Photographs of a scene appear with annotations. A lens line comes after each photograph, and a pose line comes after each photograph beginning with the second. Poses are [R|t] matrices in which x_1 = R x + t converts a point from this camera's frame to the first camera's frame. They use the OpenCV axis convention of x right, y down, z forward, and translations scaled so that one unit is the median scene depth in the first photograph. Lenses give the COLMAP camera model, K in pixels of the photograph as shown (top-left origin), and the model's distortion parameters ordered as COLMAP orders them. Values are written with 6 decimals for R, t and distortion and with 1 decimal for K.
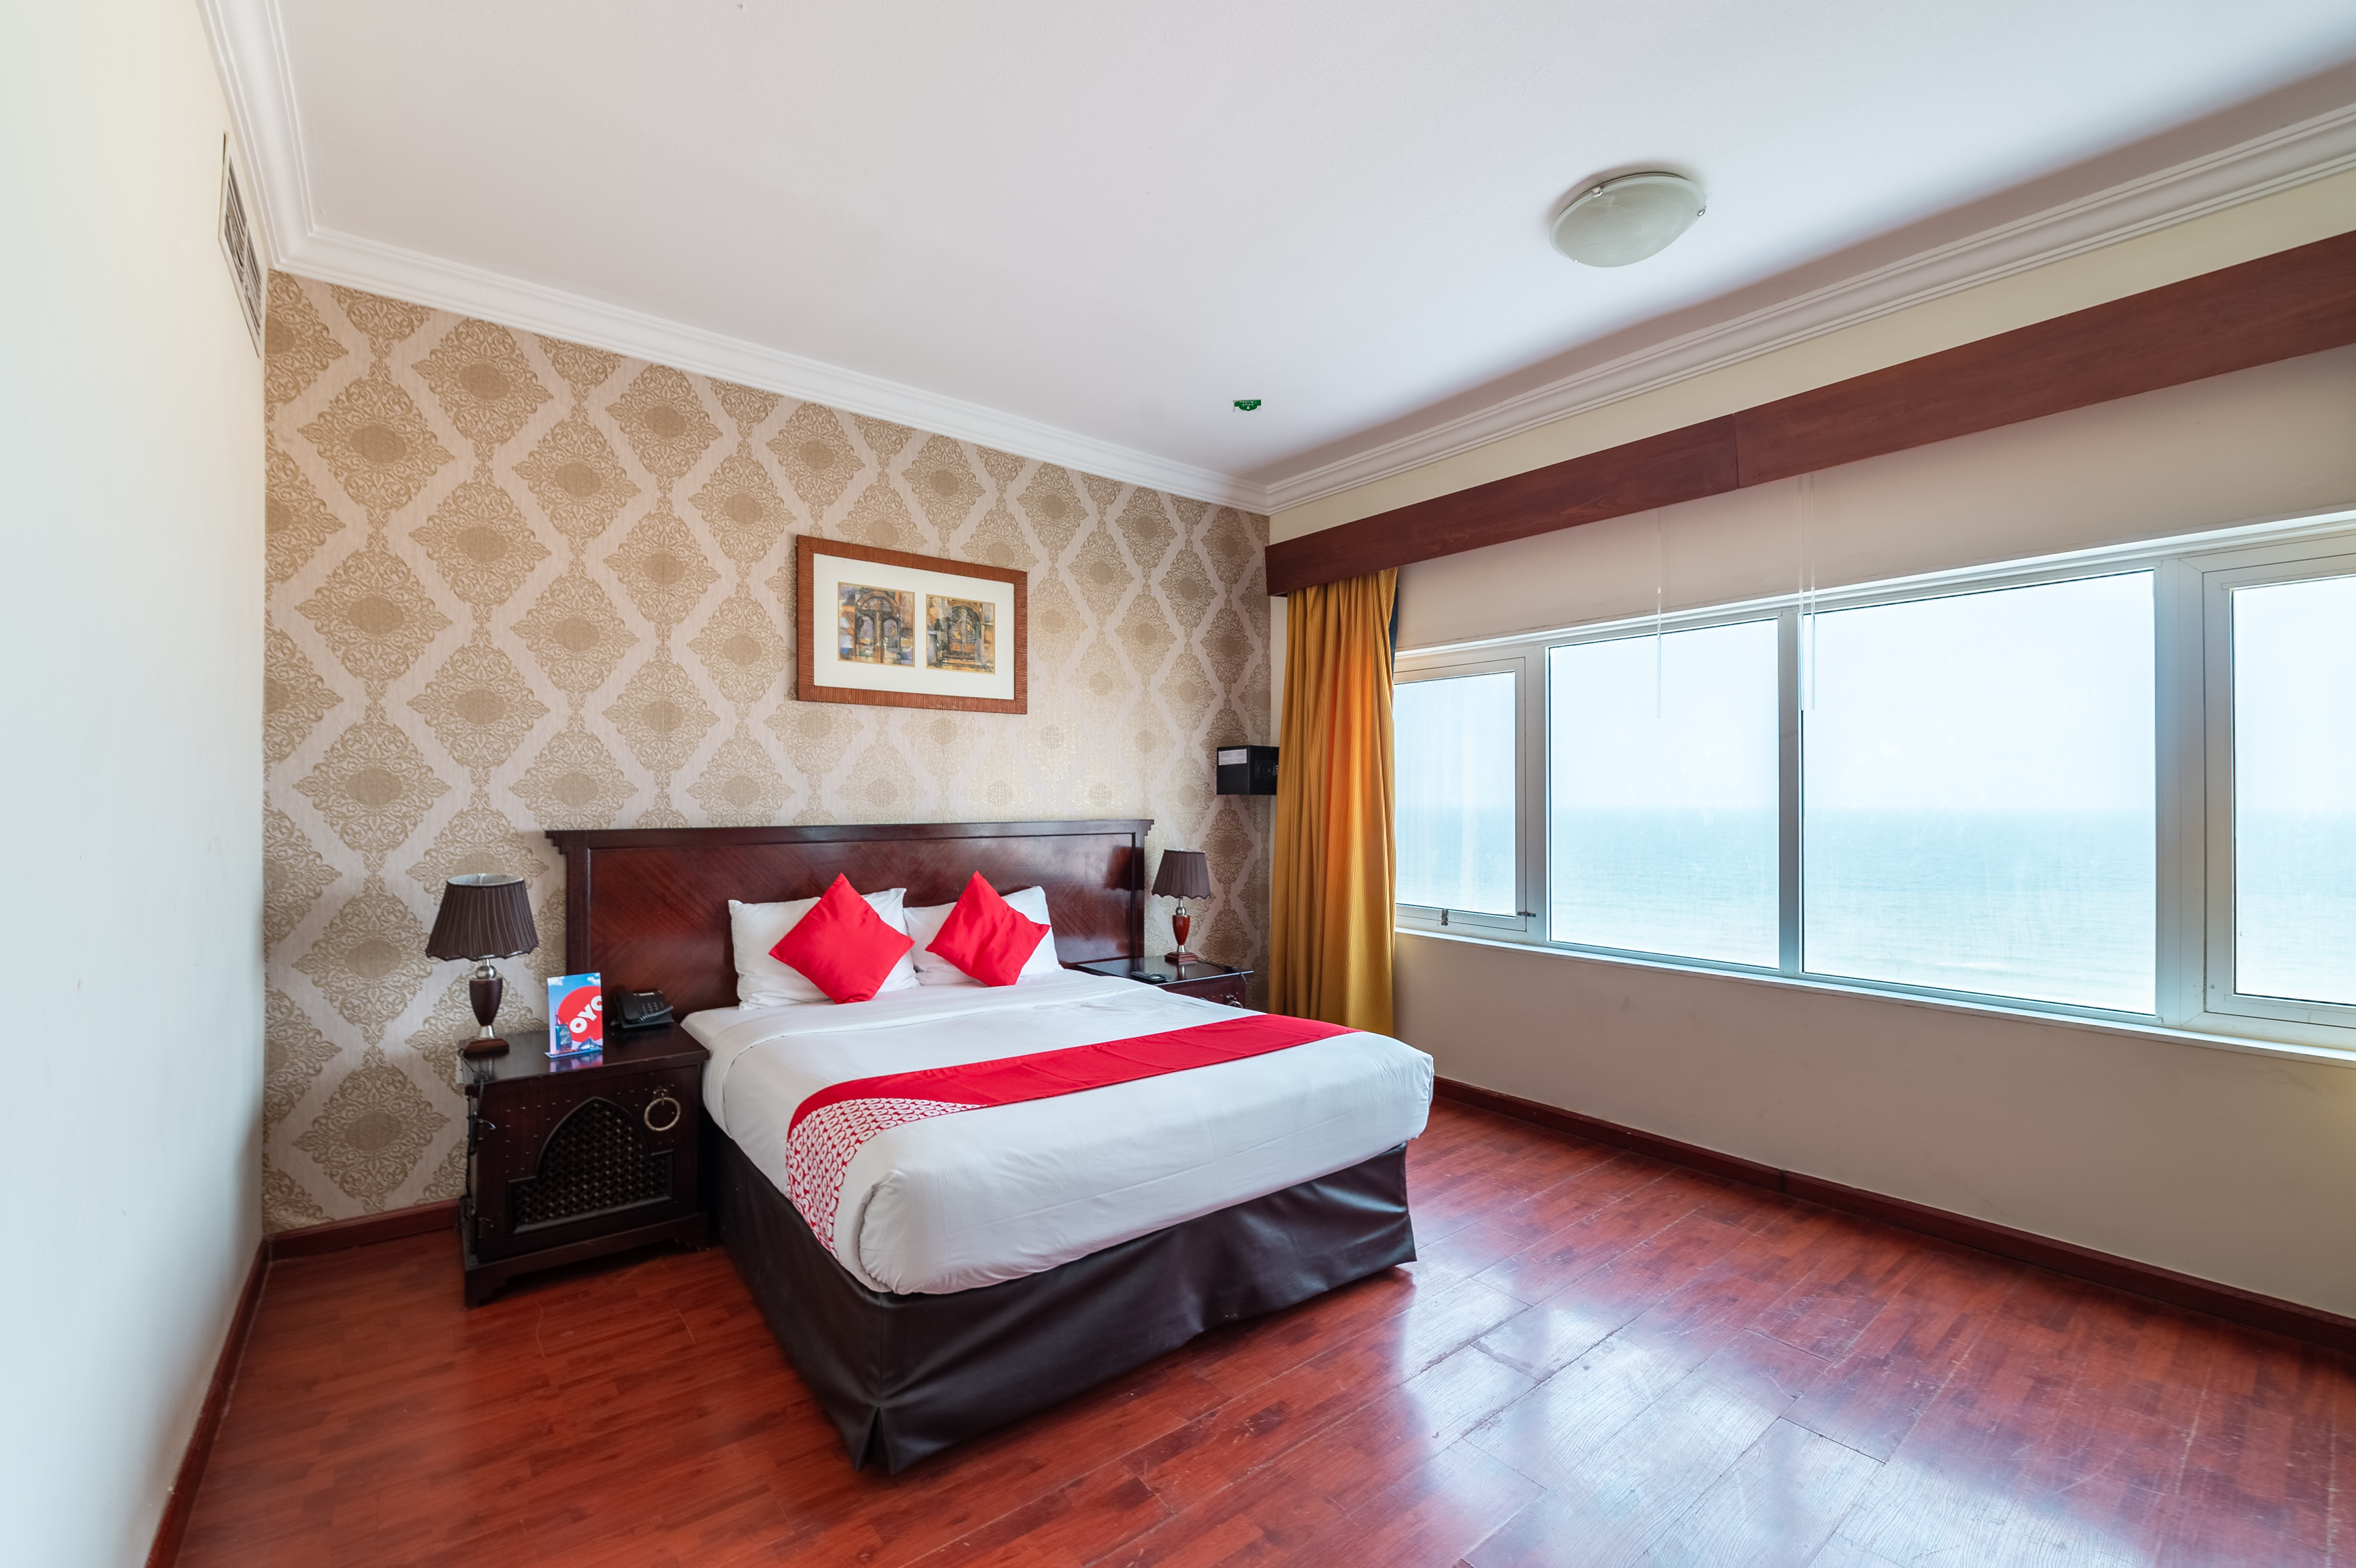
lens RADIAL K [[982.5, 0, 1194.1], [0, 982.5, 777.6], [0, 0, 1]] dist [-0.011279, -0.000886]
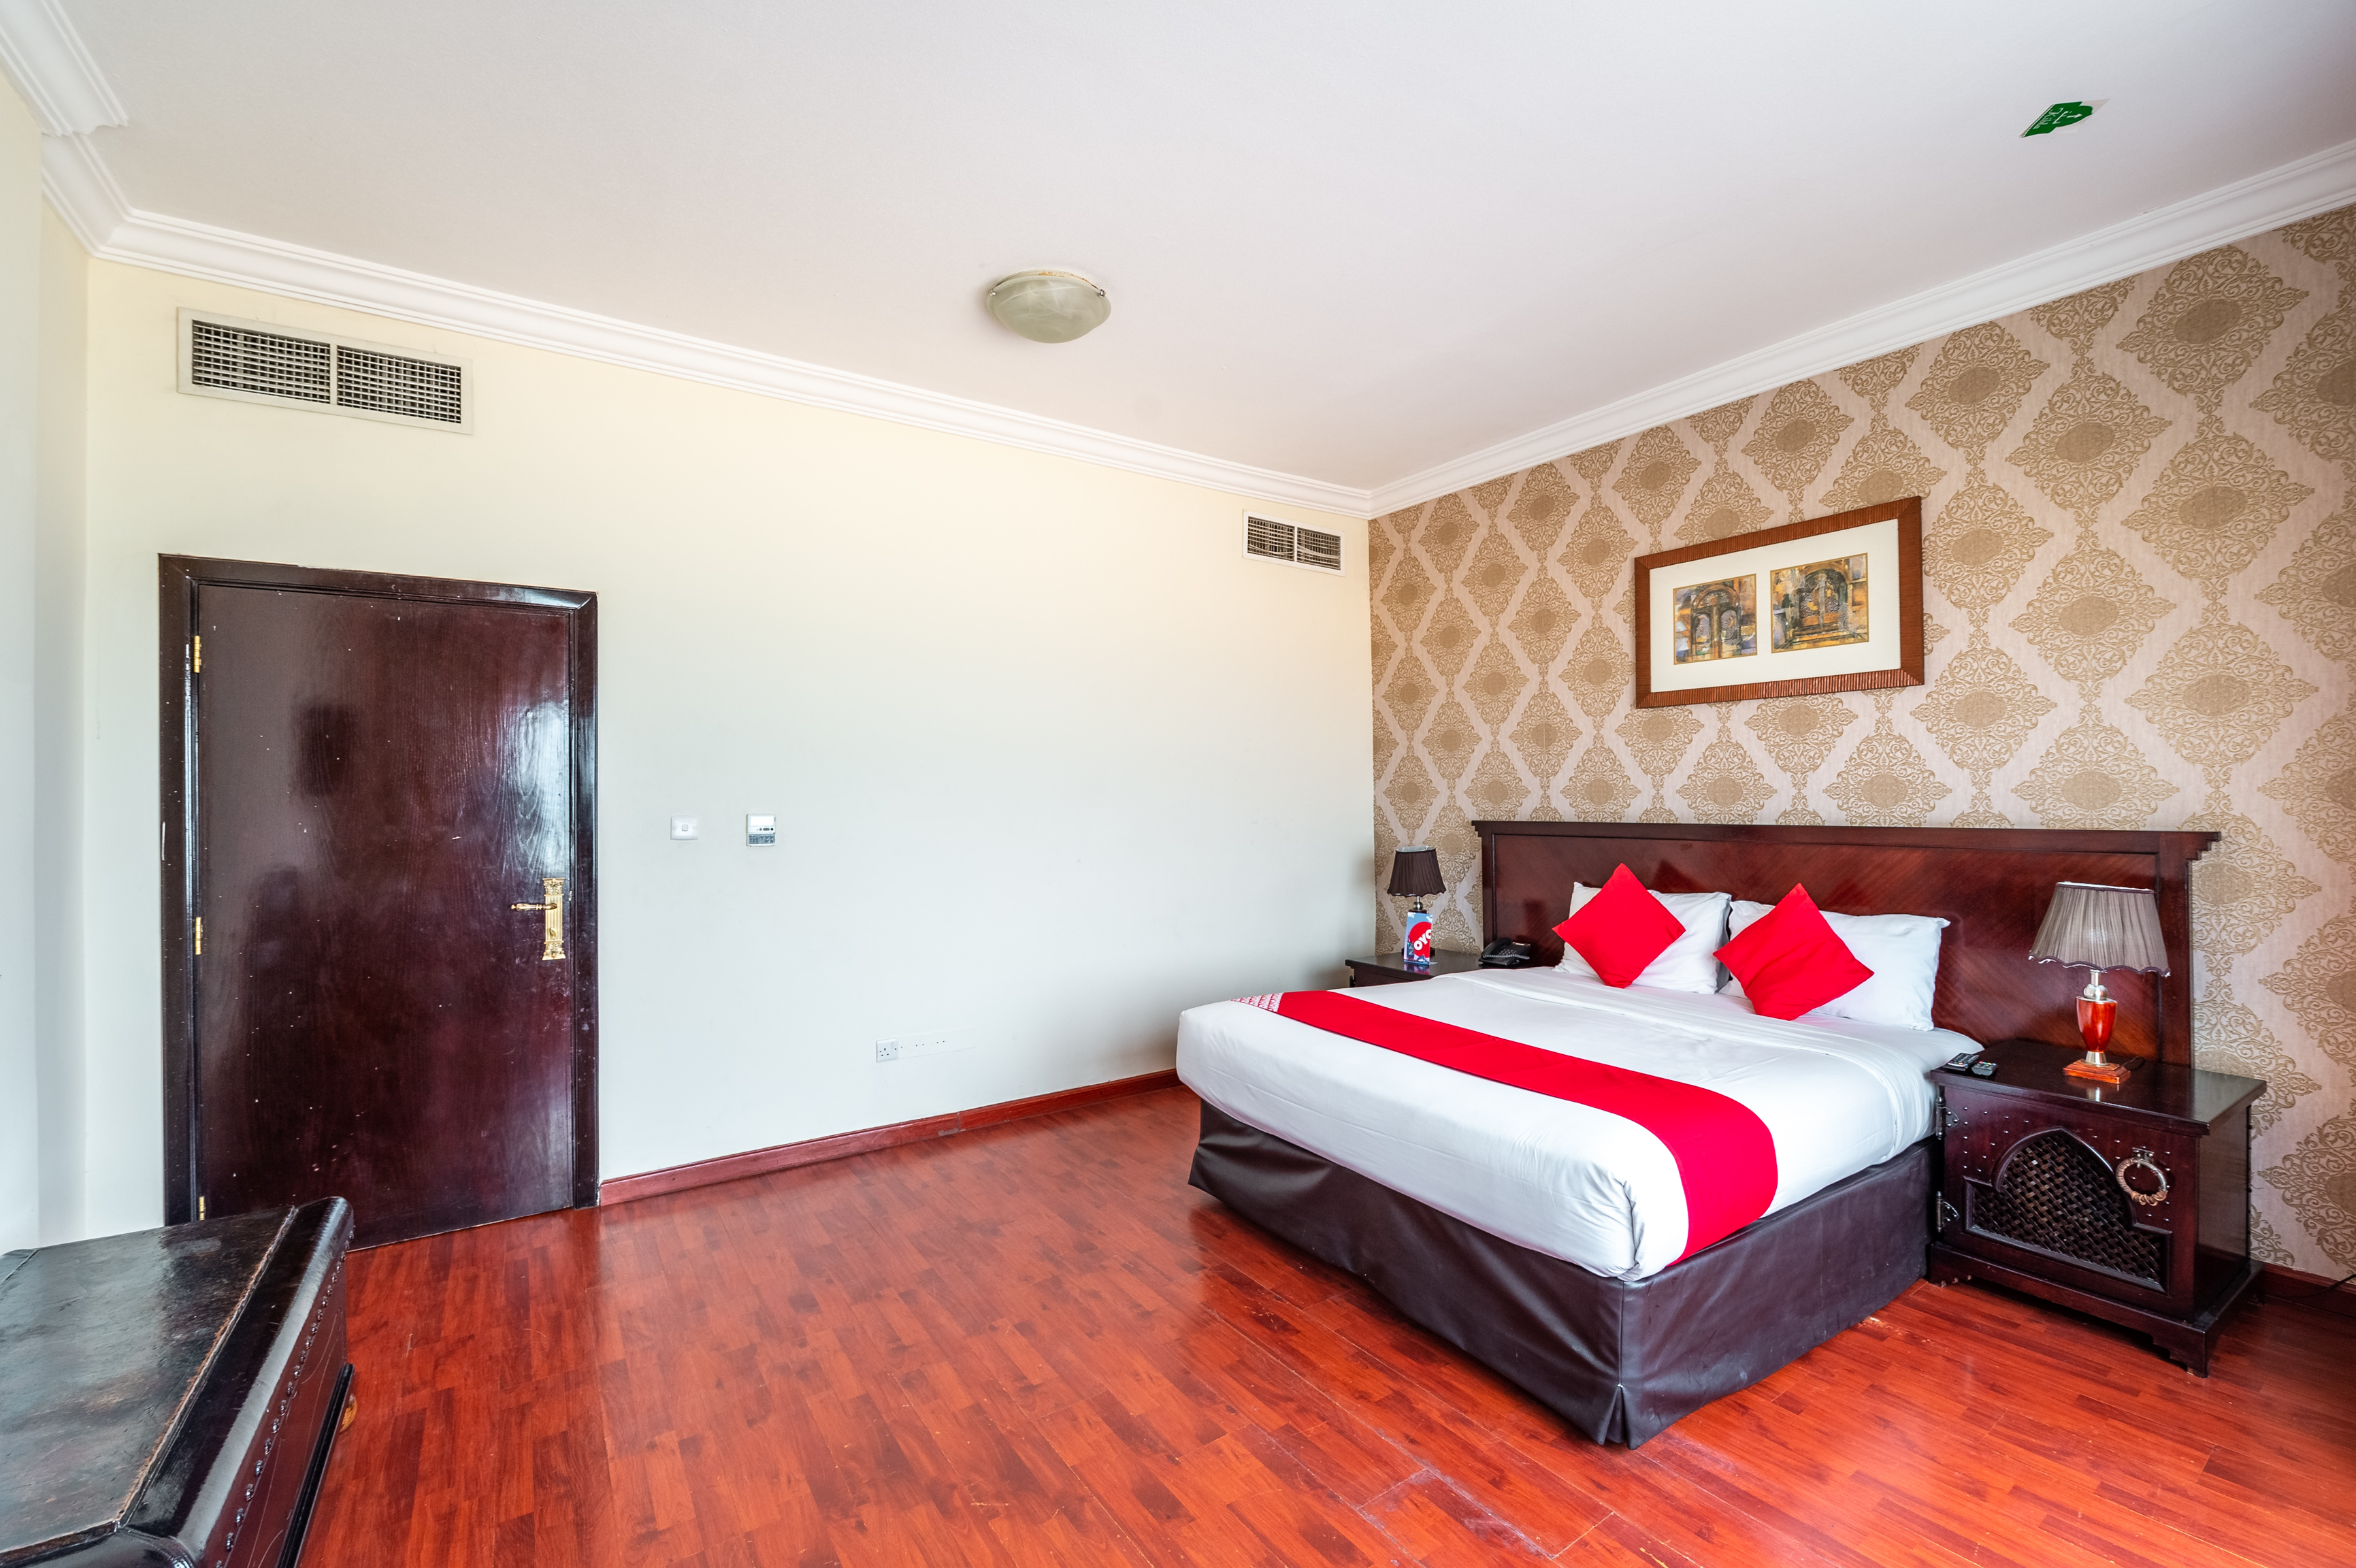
lens RADIAL K [[982.5, 0, 1192.8], [0, 982.5, 801.0], [0, 0, 1]] dist [-0.011279, -0.000886]
pose [[-0.079548, -0.002789, -0.996827, 0.704821], [0.021449, 0.999760, -0.004508, 0.018438], [0.996600, -0.021740, -0.079469, 0.567148]]
